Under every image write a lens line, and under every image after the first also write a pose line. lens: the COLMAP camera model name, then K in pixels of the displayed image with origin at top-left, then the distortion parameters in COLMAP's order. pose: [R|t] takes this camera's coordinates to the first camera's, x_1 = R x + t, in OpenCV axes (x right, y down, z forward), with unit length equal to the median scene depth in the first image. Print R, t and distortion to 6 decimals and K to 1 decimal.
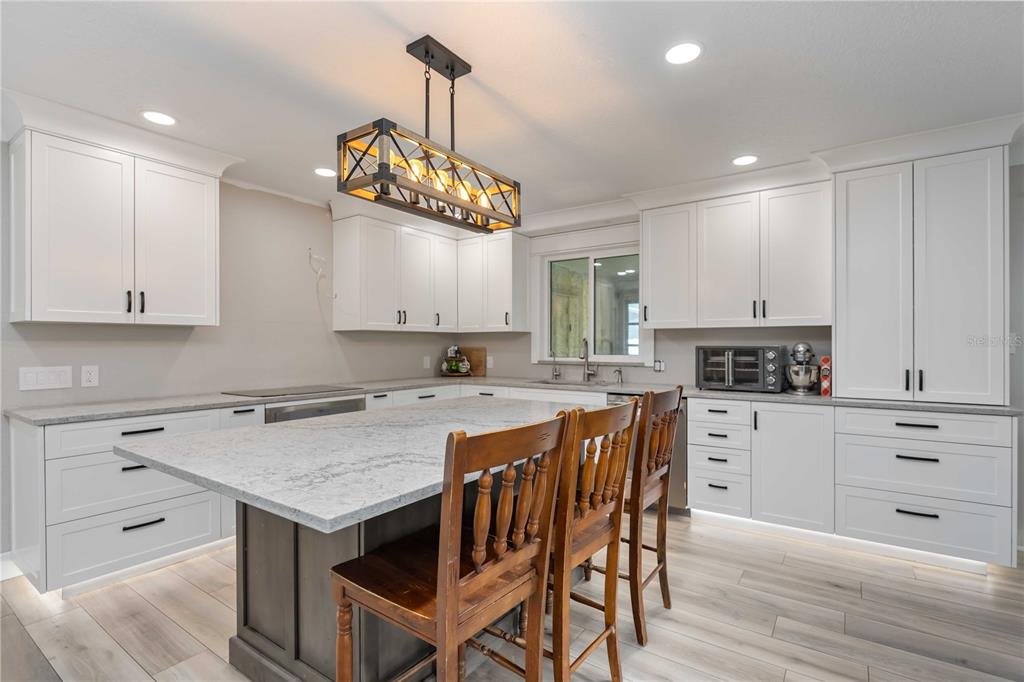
lens RADIAL K [[495.0, 0, 512.7], [0, 495.0, 345.0], [0, 0, 1]] dist [-0.004529, -0.001613]
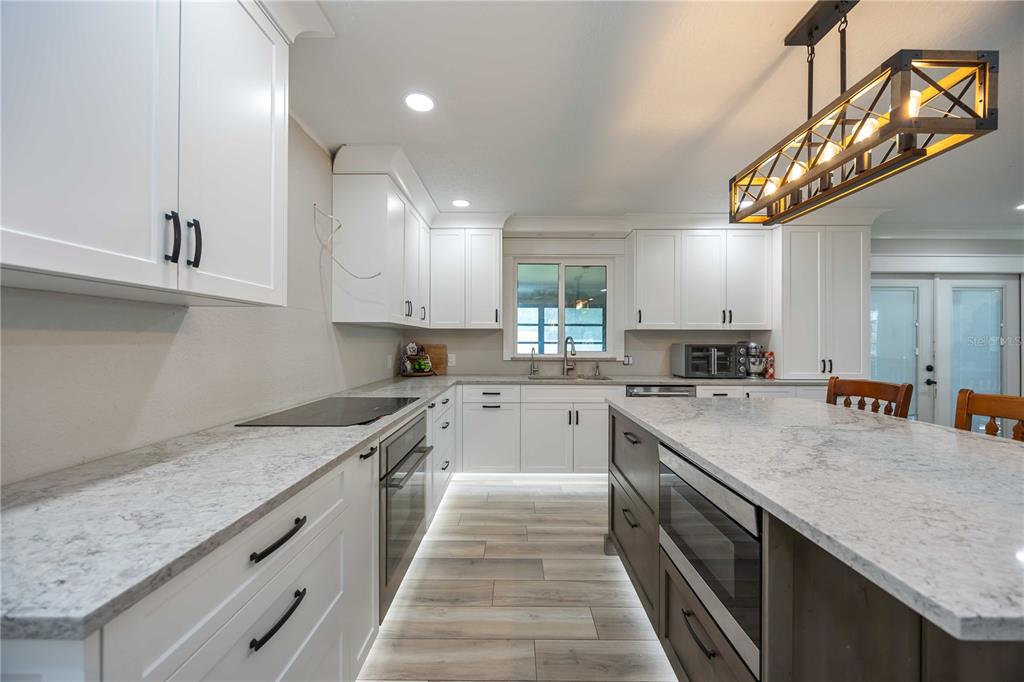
lens RADIAL K [[402.8, 0, 512.0], [0, 402.8, 339.0], [0, 0, 1]] dist [-0.000313, 0.000222]
pose [[0.814935, 0.009167, 0.579480, -0.739943], [-0.004885, 0.999948, -0.008948, 0.001095], [-0.579532, 0.004461, 0.814937, 0.533711]]
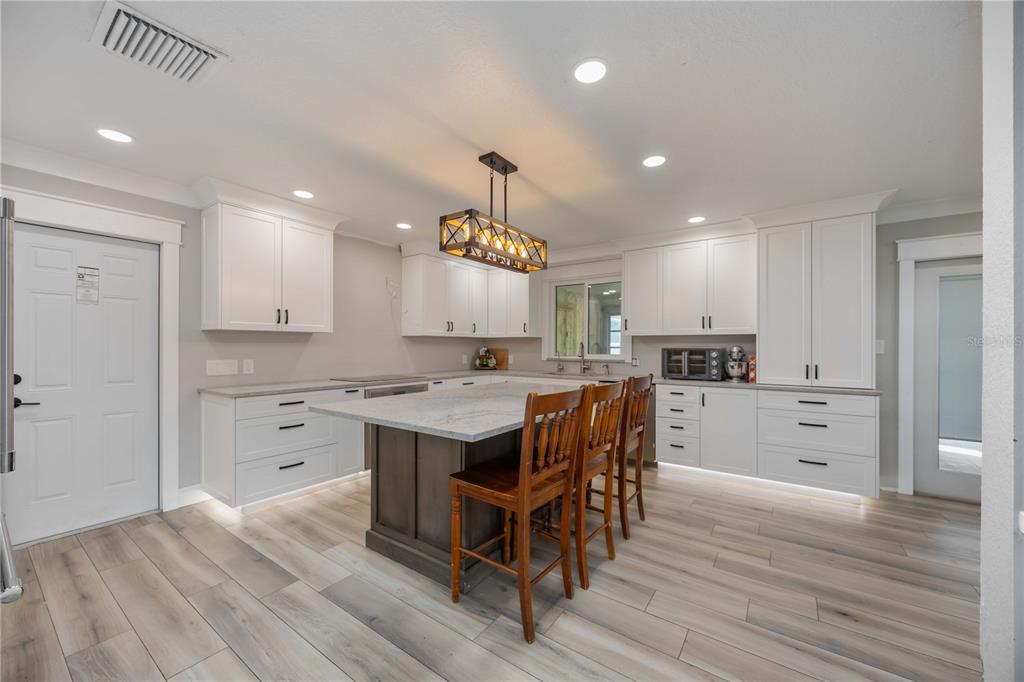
lens RADIAL K [[402.8, 0, 509.1], [0, 402.8, 345.9], [0, 0, 1]] dist [-0.000313, 0.000222]
pose [[0.999949, 0.004454, -0.009028, -0.074039], [-0.004477, 0.999987, -0.002559, 0.001146], [0.009016, 0.002599, 0.999956, -0.204021]]
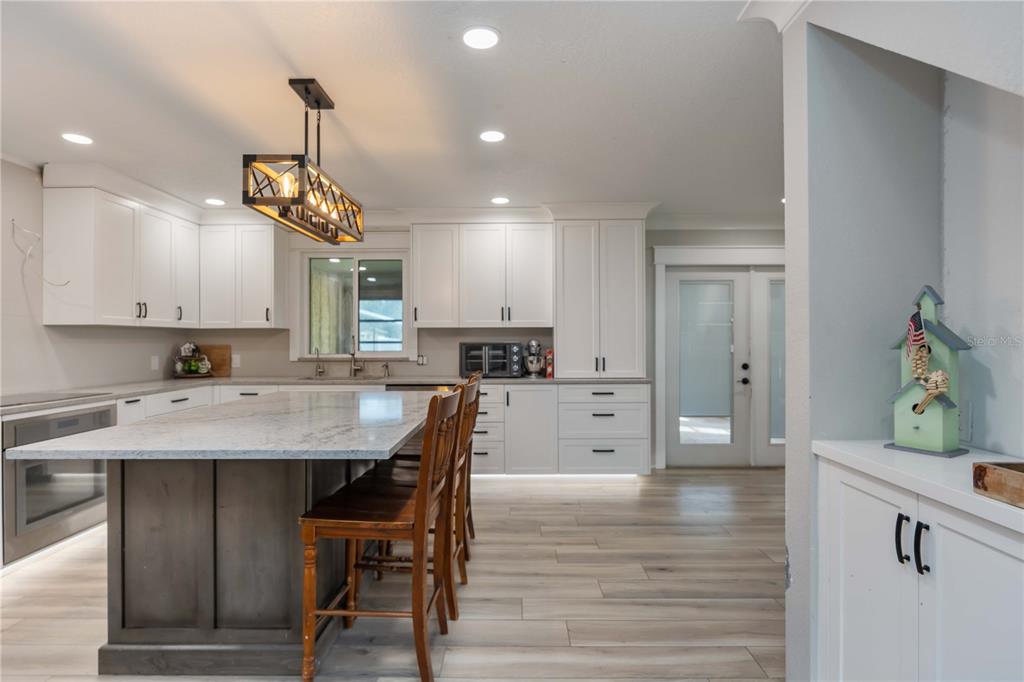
lens RADIAL K [[544.9, 0, 519.6], [0, 544.9, 338.7], [0, 0, 1]] dist [-0.007187, 0.001285]
pose [[0.818716, 0.001023, 0.574198, -0.355599], [0.002484, 0.999983, -0.005324, 0.000614], [-0.574193, 0.005785, 0.818699, -0.235429]]
